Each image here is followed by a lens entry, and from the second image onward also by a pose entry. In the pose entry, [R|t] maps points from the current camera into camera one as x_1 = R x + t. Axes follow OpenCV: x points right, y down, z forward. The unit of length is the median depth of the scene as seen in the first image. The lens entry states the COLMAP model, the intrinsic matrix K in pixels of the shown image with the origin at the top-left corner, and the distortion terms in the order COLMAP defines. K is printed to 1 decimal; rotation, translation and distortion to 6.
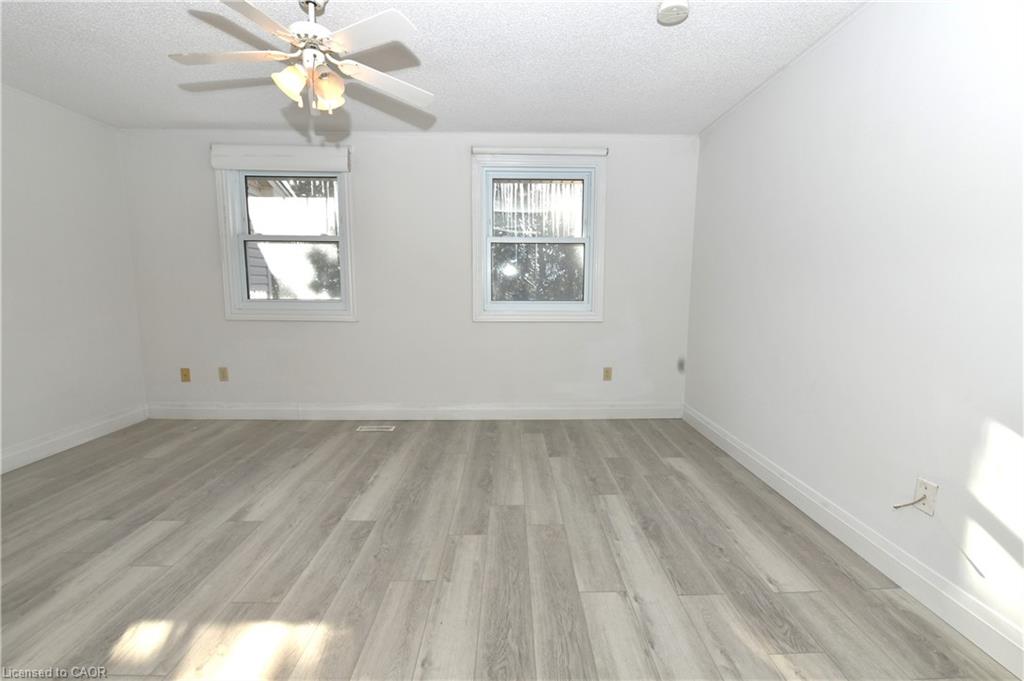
lens RADIAL K [[461.3, 0, 512.0], [0, 461.3, 340.5], [0, 0, 1]] dist [0.000362, -0.000041]
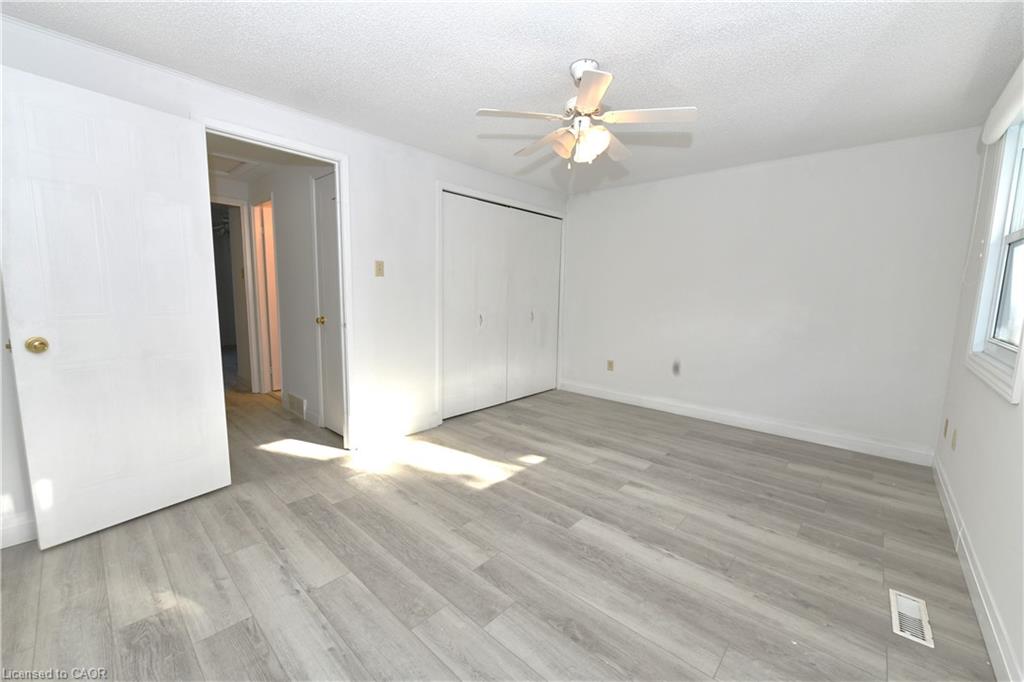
lens RADIAL K [[400.7, 0, 508.1], [0, 400.7, 348.1], [0, 0, 1]] dist [-0.002294, -0.000401]
pose [[-0.702659, 0.085923, -0.706319, 0.424250], [-0.102271, 0.970178, 0.219762, -0.202909], [0.704138, 0.226654, -0.672917, 1.464938]]
